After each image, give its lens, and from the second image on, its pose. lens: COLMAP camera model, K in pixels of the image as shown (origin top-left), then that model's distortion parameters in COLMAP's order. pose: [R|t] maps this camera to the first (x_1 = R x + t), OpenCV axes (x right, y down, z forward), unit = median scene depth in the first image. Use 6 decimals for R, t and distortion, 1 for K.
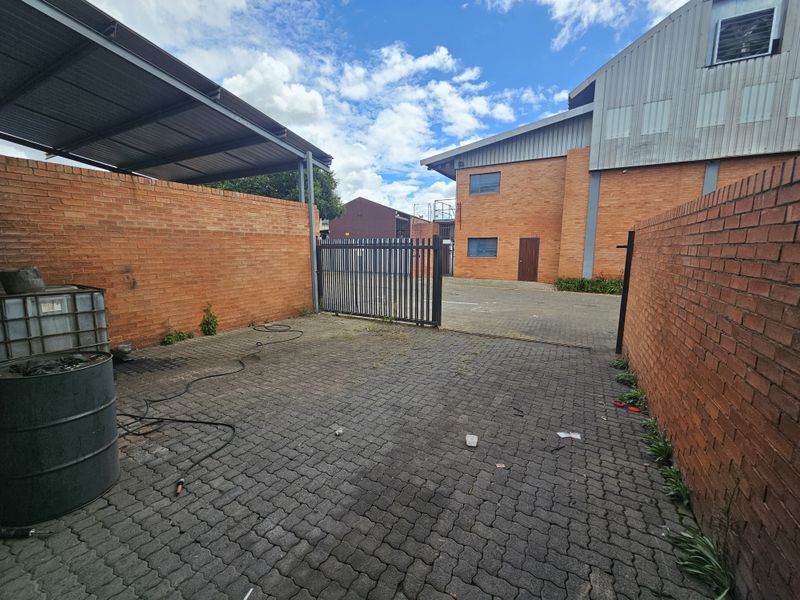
lens RADIAL K [[326.7, 0, 399.1], [0, 326.7, 298.7], [0, 0, 1]] dist [-0.003413, 0.000309]
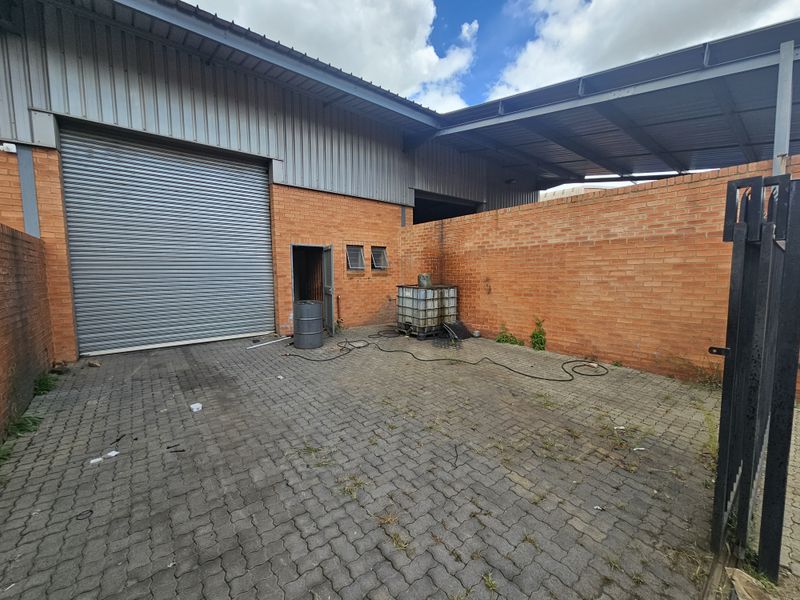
lens RADIAL K [[326.7, 0, 399.4], [0, 326.7, 298.9], [0, 0, 1]] dist [-0.003413, 0.000309]
pose [[-0.376245, 0.075160, -0.923466, 0.600401], [-0.131021, 0.982372, 0.133336, -0.146016], [0.917209, 0.171160, -0.359766, 1.184678]]
